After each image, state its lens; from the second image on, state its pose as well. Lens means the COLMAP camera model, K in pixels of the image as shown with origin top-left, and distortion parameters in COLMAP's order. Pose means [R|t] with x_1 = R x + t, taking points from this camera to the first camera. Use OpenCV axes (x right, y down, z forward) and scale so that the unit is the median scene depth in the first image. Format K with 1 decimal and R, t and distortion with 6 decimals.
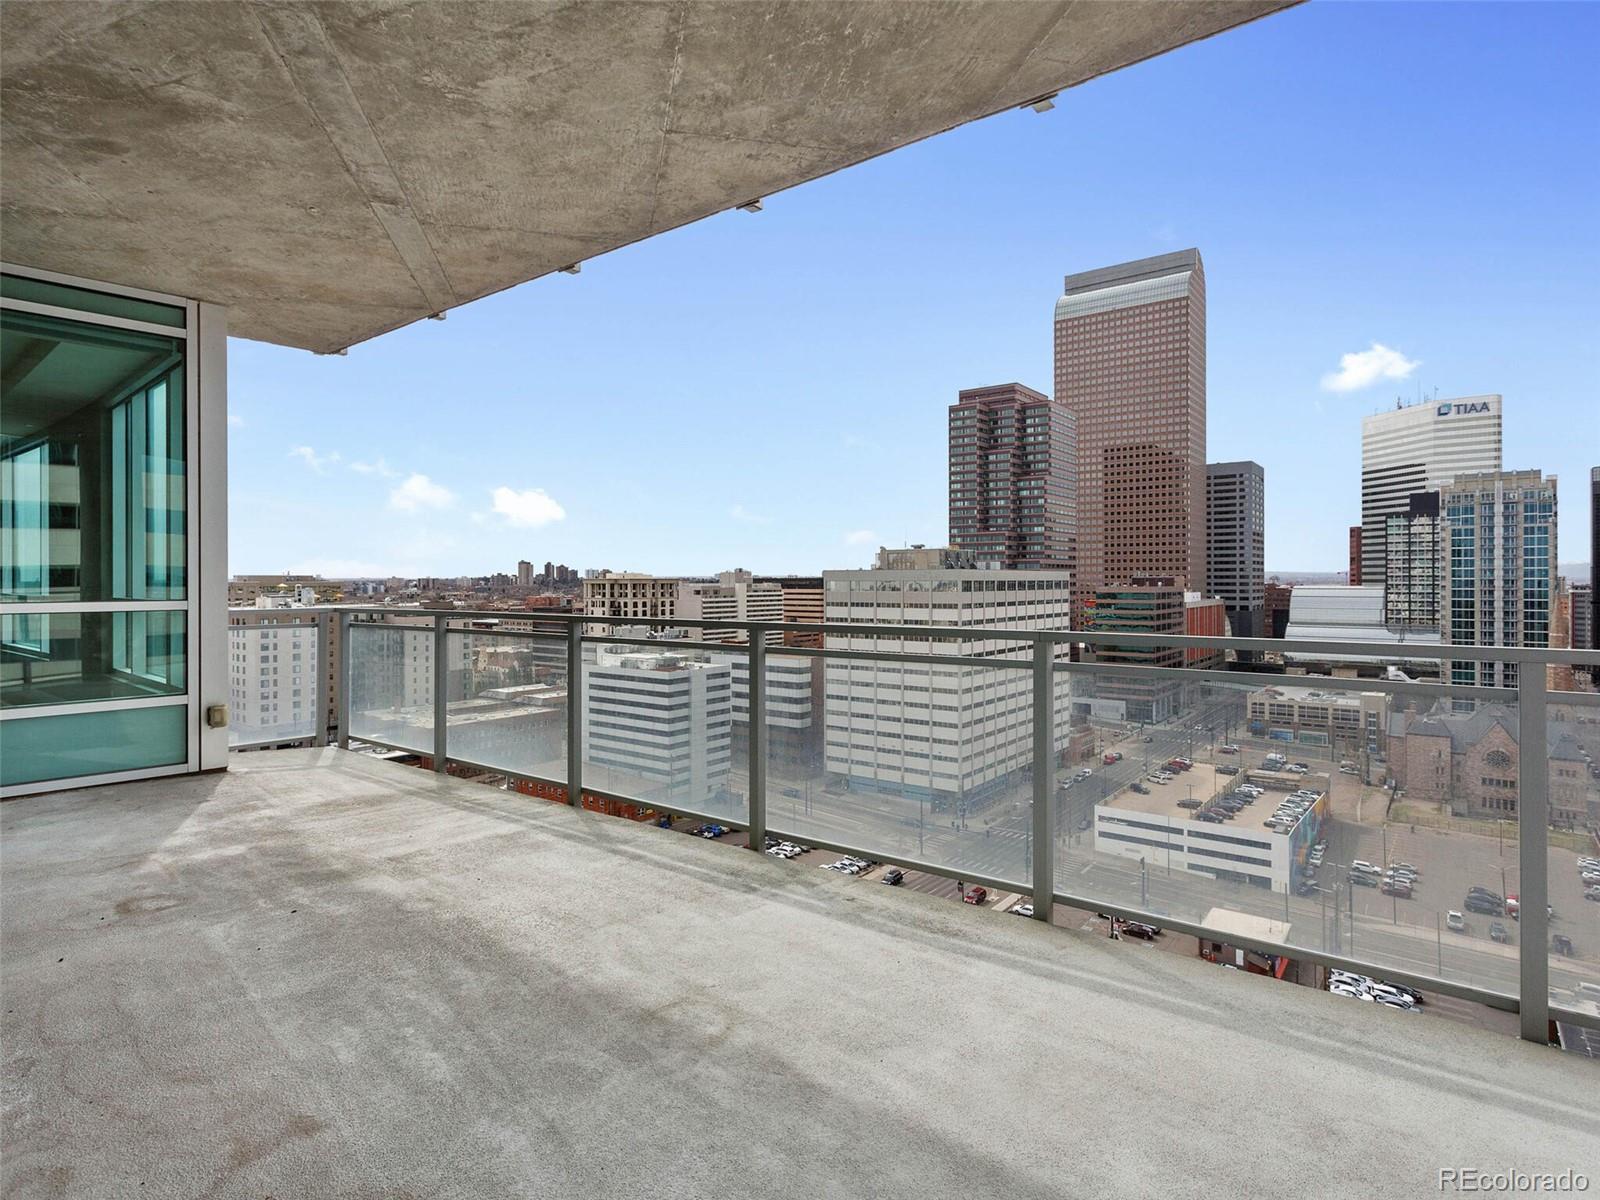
lens RADIAL K [[859.0, 0, 806.3], [0, 859.0, 594.3], [0, 0, 1]] dist [0.009879, 0.001033]
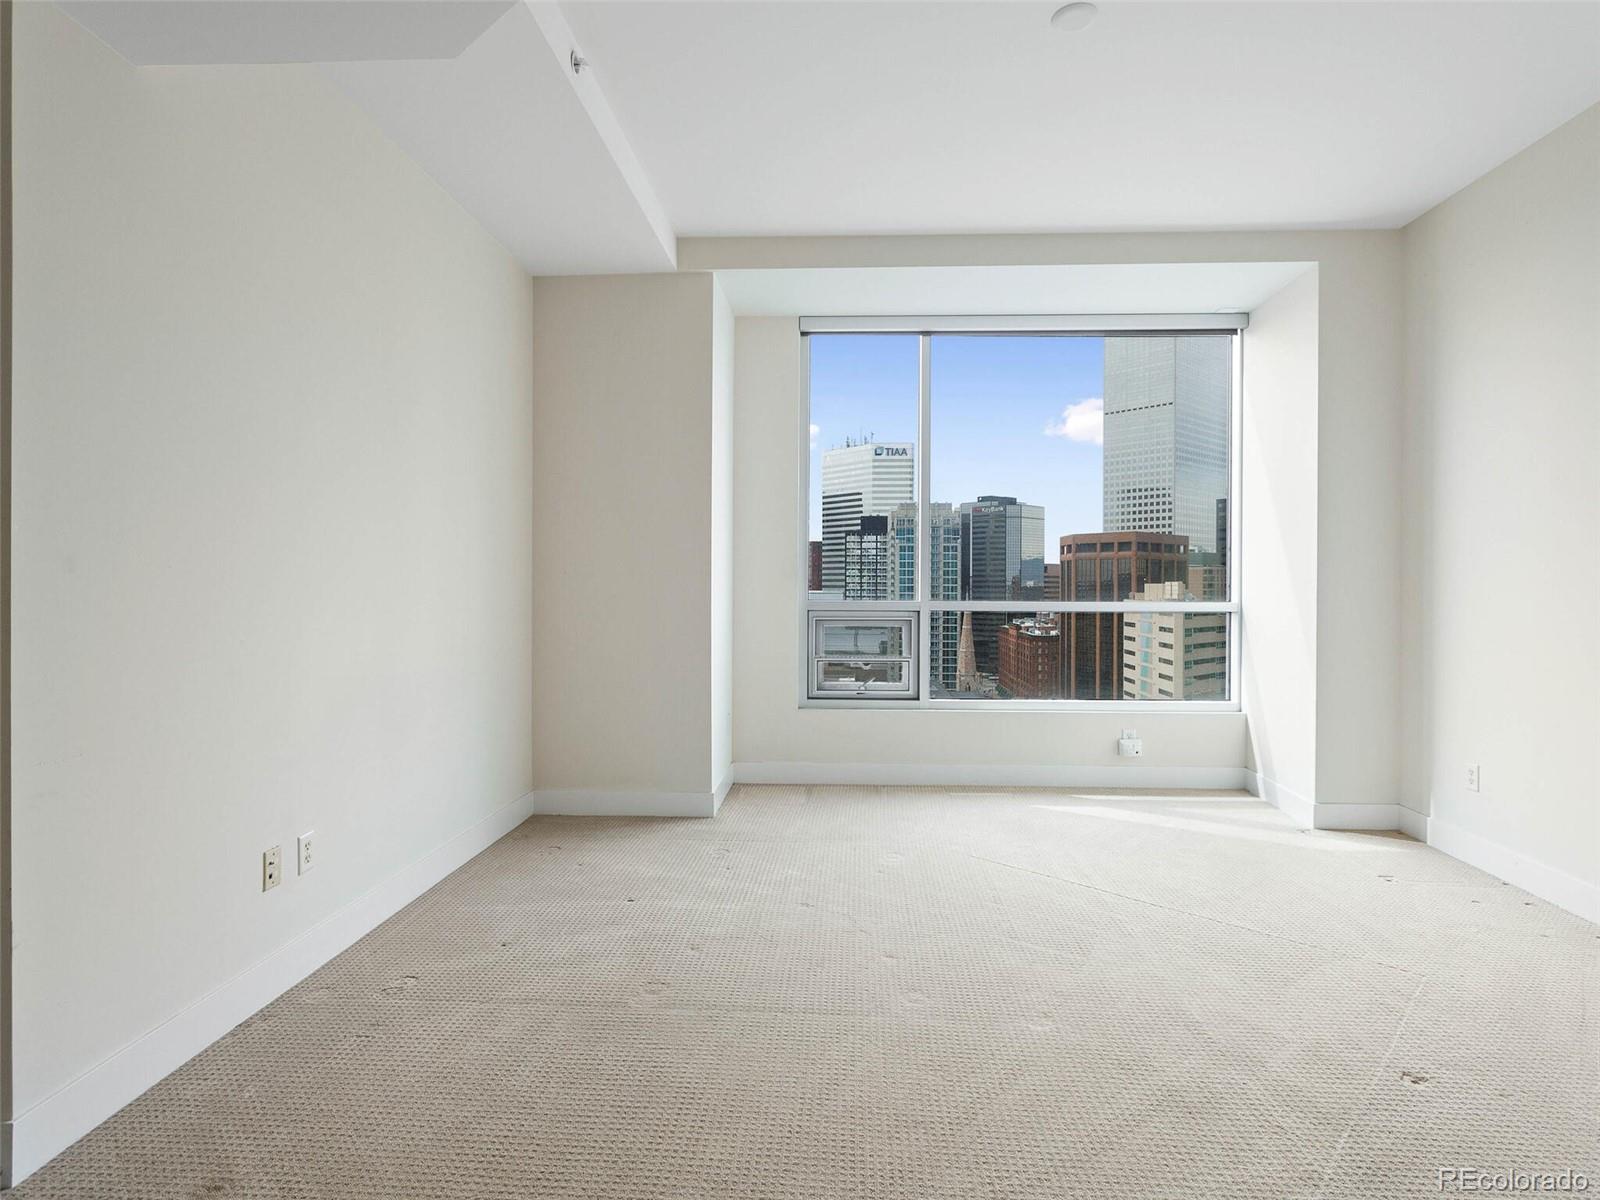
lens RADIAL K [[859.0, 0, 804.8], [0, 859.0, 586.4], [0, 0, 1]] dist [0.009879, 0.001033]
pose [[0.831883, 0.005474, 0.554924, -0.392568], [0.002164, 0.999912, -0.013107, 0.000874], [-0.554947, 0.012104, 0.831798, 0.173033]]
